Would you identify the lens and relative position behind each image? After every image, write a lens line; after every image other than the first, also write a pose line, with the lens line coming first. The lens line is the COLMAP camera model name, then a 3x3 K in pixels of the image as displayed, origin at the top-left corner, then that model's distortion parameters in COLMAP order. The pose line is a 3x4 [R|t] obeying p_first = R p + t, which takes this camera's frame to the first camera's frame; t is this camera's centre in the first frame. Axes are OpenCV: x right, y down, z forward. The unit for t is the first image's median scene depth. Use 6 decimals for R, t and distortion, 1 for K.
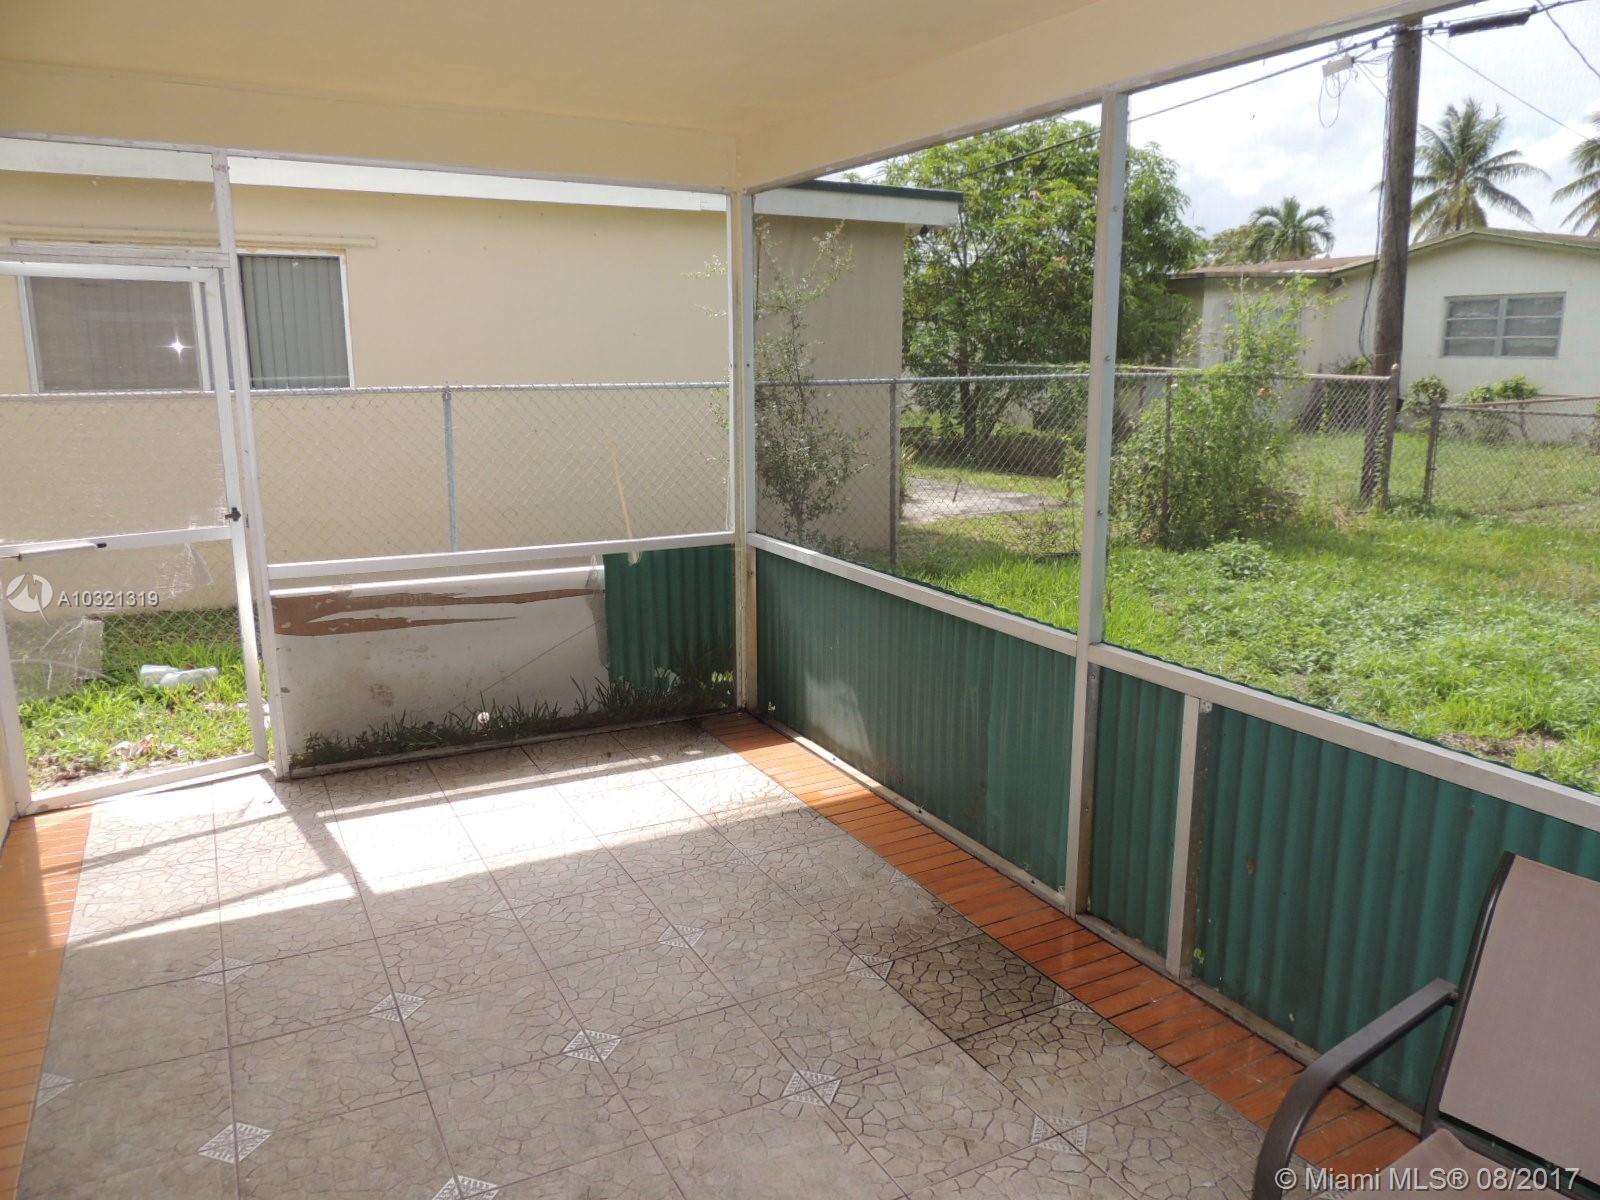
lens RADIAL K [[1141.4, 0, 804.5], [0, 1141.4, 601.1], [0, 0, 1]] dist [-0.011554, -0.011971]
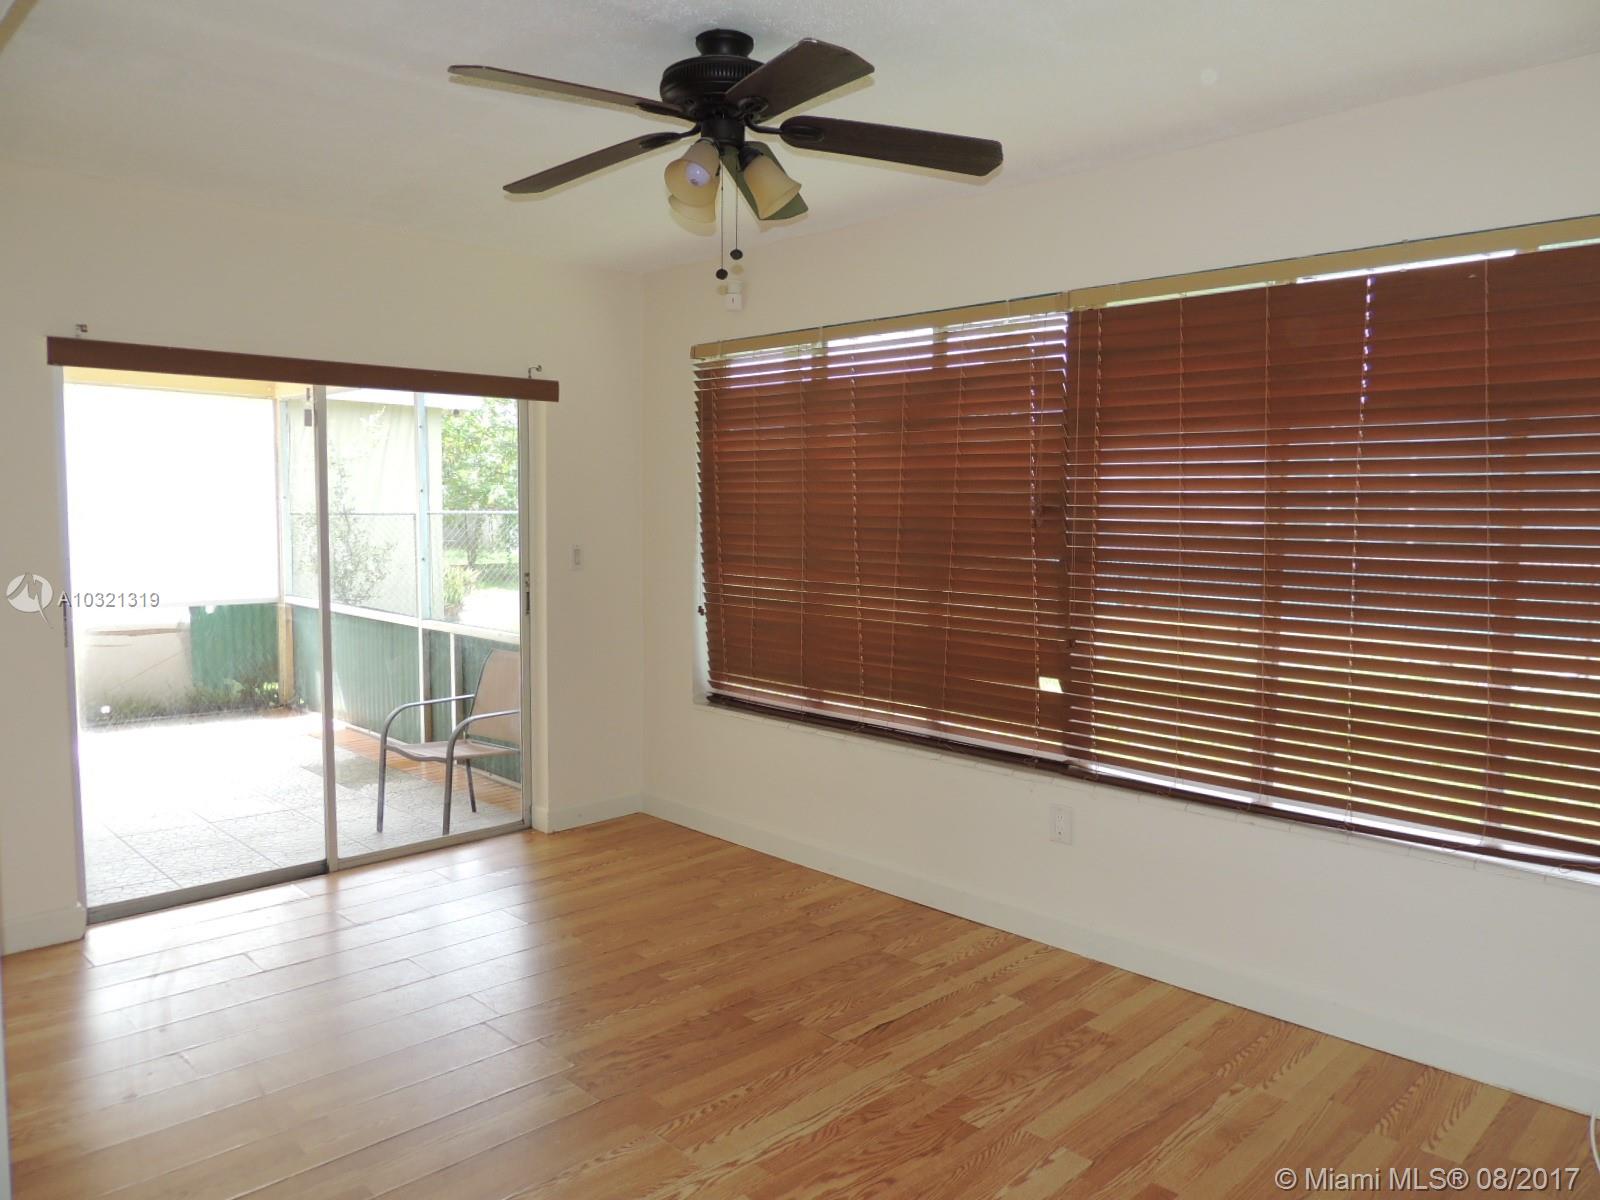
lens RADIAL K [[1141.4, 0, 817.2], [0, 1141.4, 607.2], [0, 0, 1]] dist [-0.011554, -0.011971]
pose [[0.956468, -0.008195, 0.291721, 0.207917], [0.044990, 0.991797, -0.119648, 0.190470], [-0.288347, 0.127564, 0.948991, -0.805386]]
